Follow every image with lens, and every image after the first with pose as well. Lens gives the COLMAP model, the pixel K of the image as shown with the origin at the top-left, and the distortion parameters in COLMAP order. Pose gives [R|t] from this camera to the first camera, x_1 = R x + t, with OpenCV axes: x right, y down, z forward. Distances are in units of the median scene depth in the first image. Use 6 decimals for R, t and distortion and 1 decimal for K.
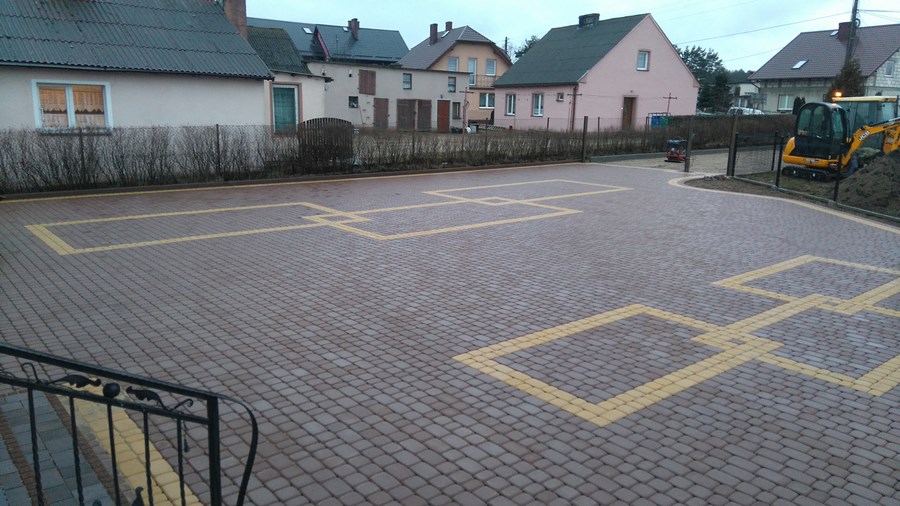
lens RADIAL K [[679.2, 0, 452.7], [0, 679.2, 255.8], [0, 0, 1]] dist [0.035519, -0.033153]
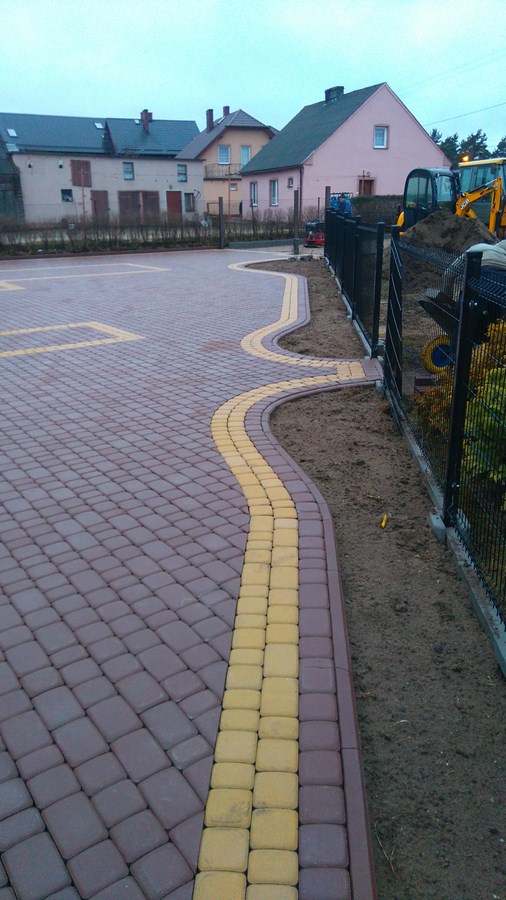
lens RADIAL K [[679.2, 0, 250.9], [0, 679.2, 443.8], [0, 0, 1]] dist [0.035519, -0.033153]
pose [[0.993913, 0.002535, -0.110134, 0.206079], [0.010395, 0.993117, 0.116665, 0.012841], [0.109672, -0.117099, 0.987046, 0.029352]]
